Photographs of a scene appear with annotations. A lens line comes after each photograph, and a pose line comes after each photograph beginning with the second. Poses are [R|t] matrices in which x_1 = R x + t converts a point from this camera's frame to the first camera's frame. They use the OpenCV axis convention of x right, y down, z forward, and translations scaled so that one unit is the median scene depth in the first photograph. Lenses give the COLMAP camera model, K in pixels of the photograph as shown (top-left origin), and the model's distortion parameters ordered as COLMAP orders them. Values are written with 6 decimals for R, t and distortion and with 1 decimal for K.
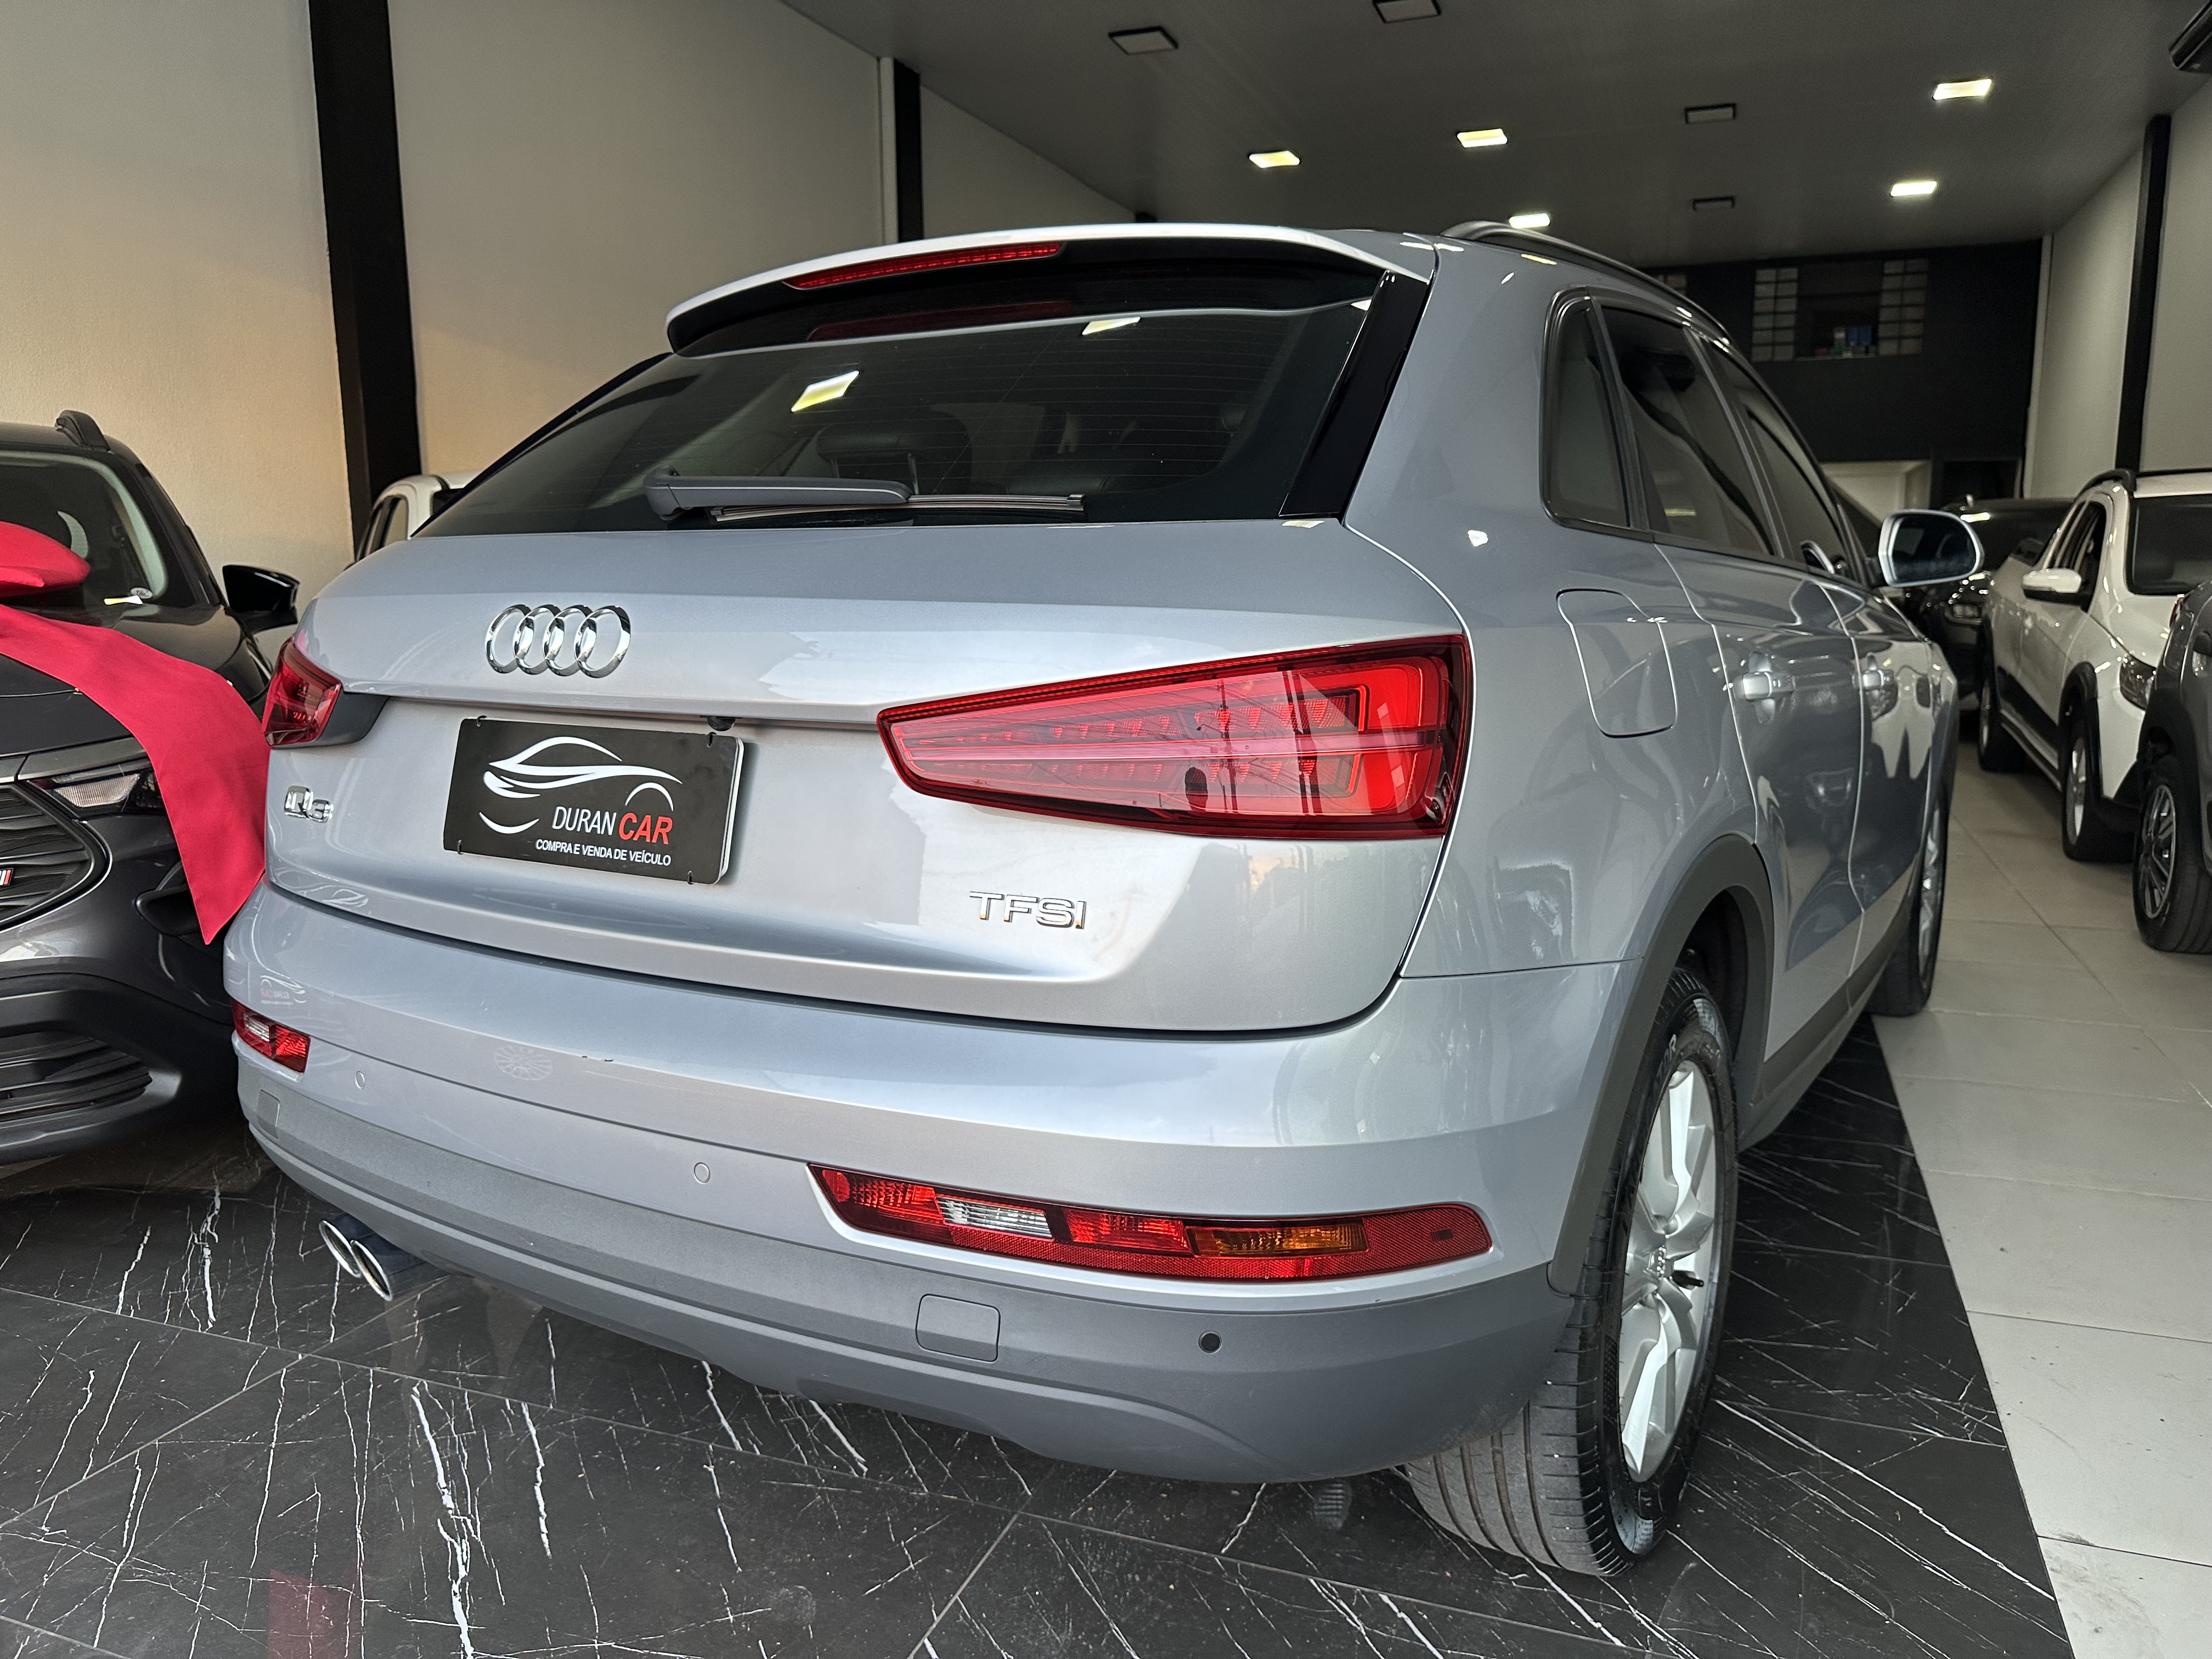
lens RADIAL K [[1544.7, 0, 1102.8], [0, 1544.7, 835.8], [0, 0, 1]] dist [-0.005202, -0.001265]
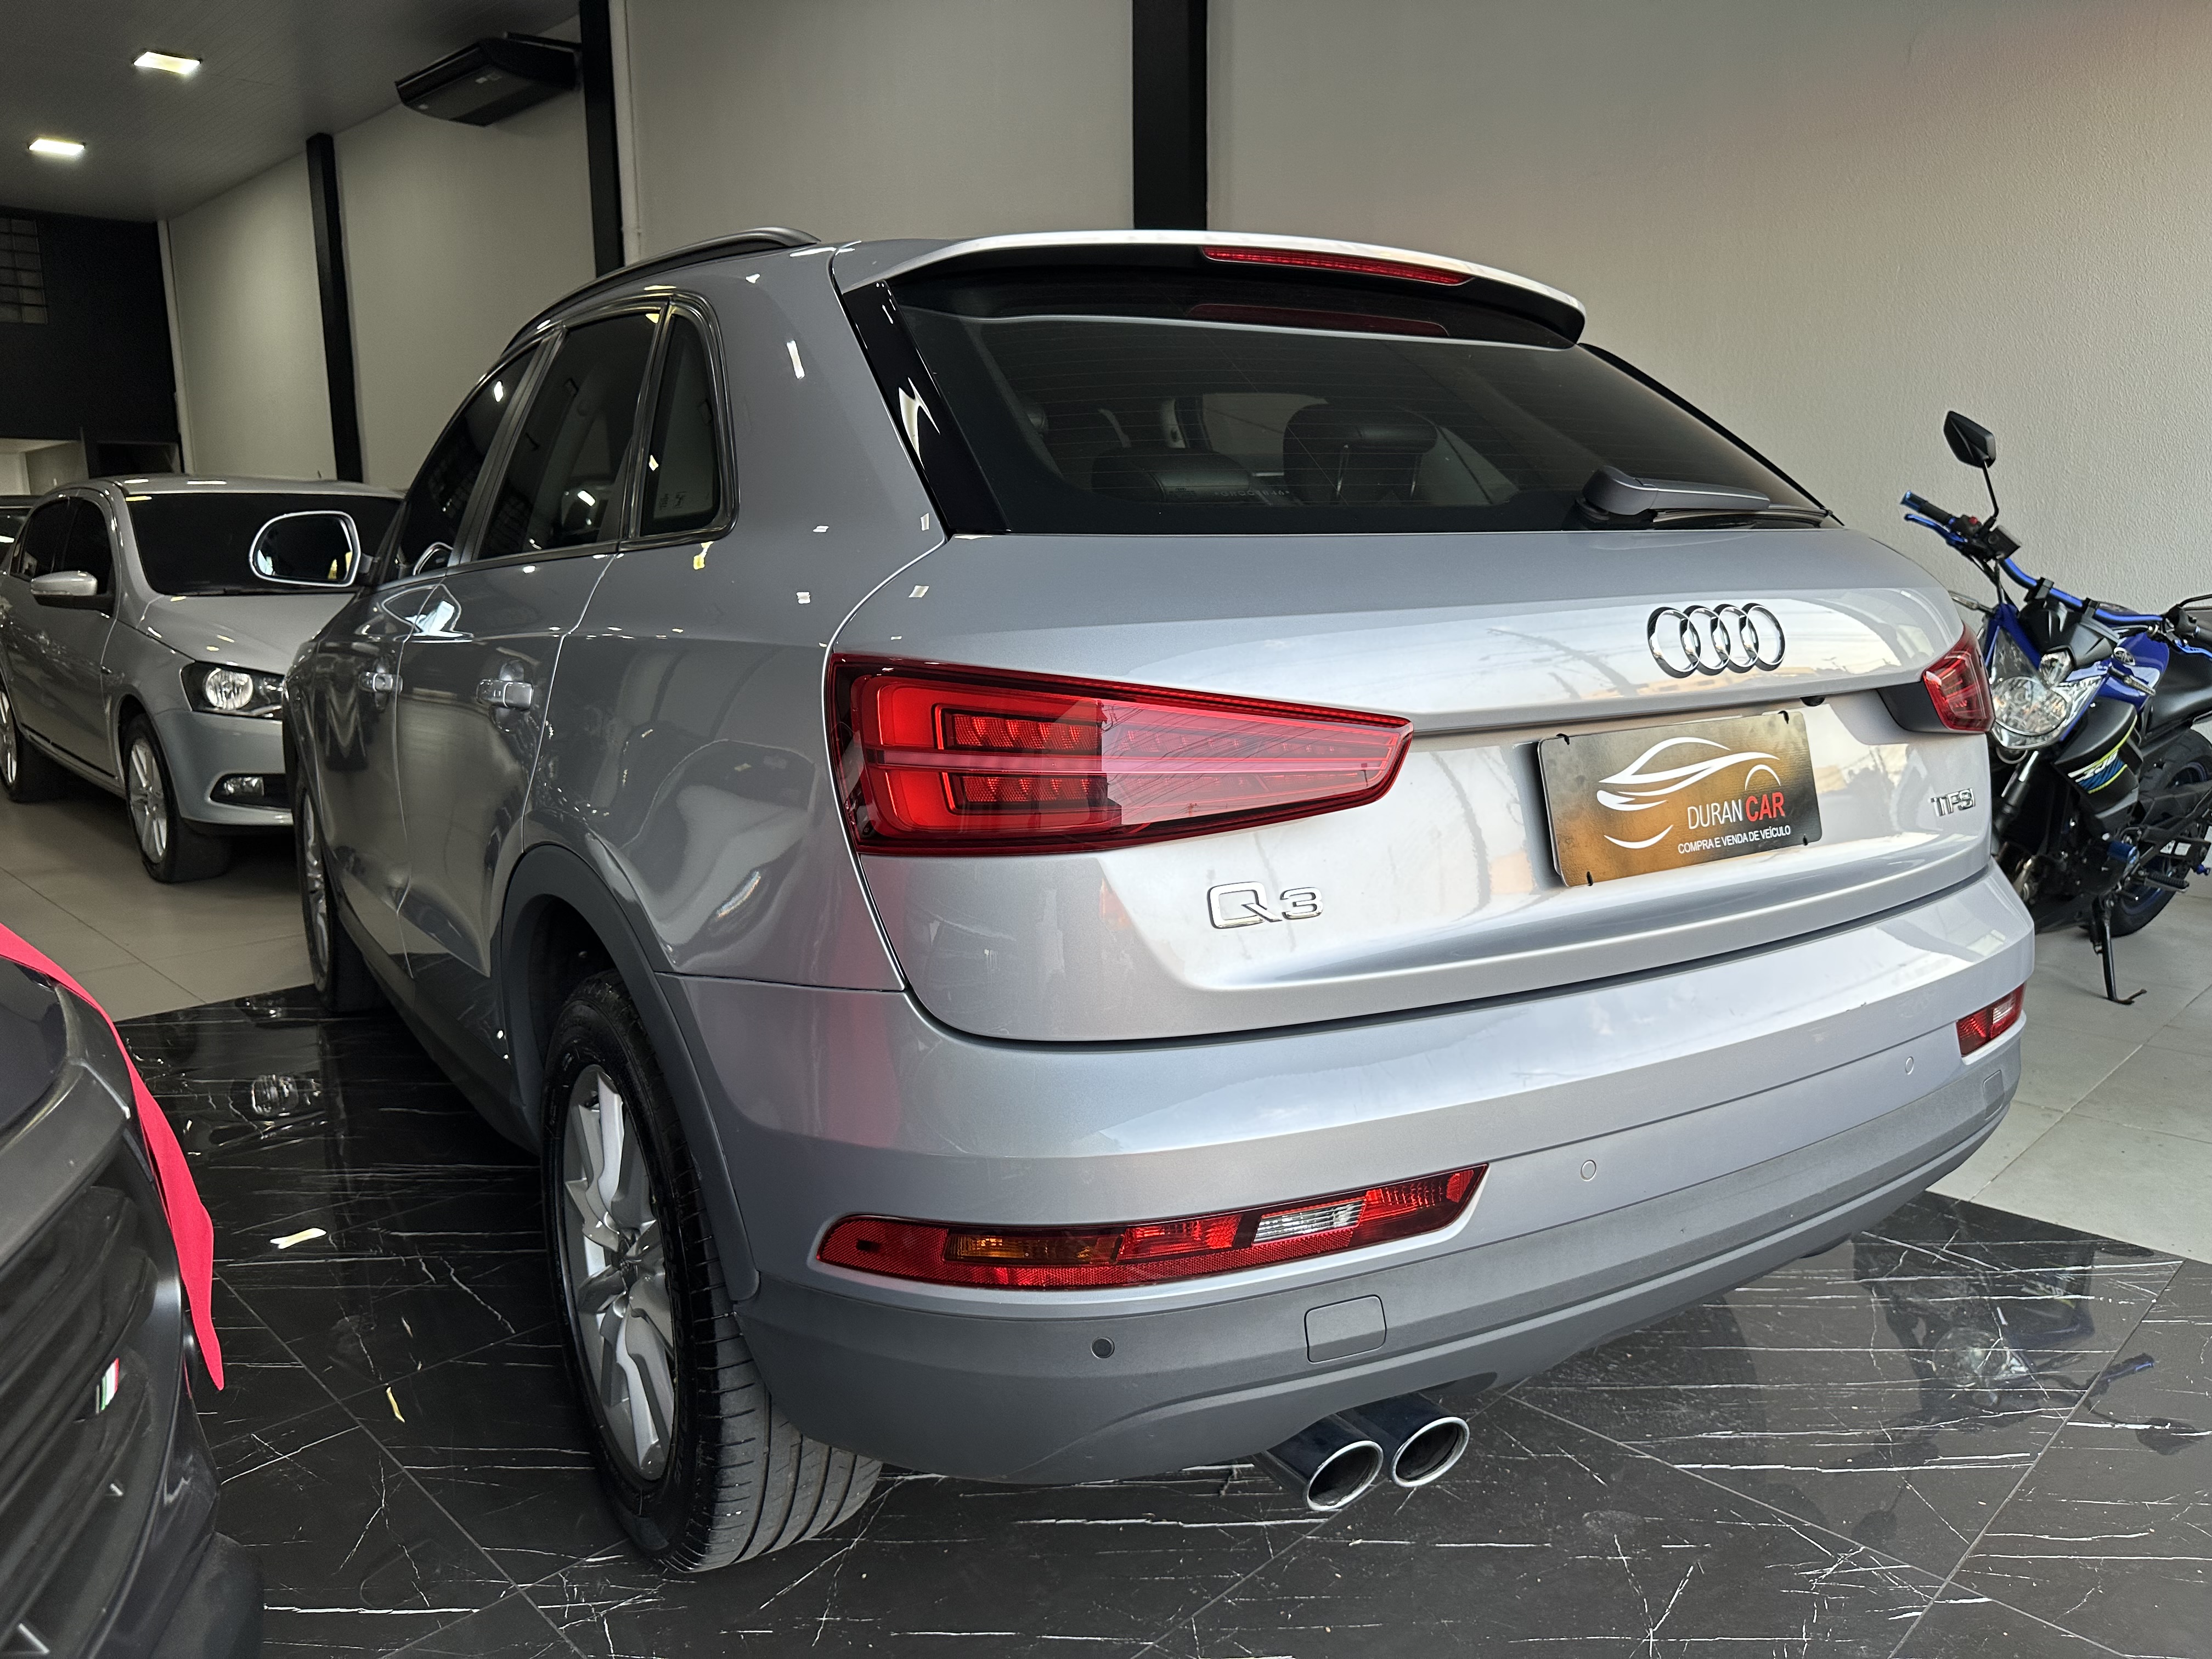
lens RADIAL K [[1544.7, 0, 1111.9], [0, 1544.7, 824.7], [0, 0, 1]] dist [-0.005202, -0.001265]
pose [[0.438759, -0.158576, 0.884502, -1.362930], [0.156695, 0.982727, 0.098456, -0.160072], [-0.884837, 0.095399, 0.456029, 0.849500]]
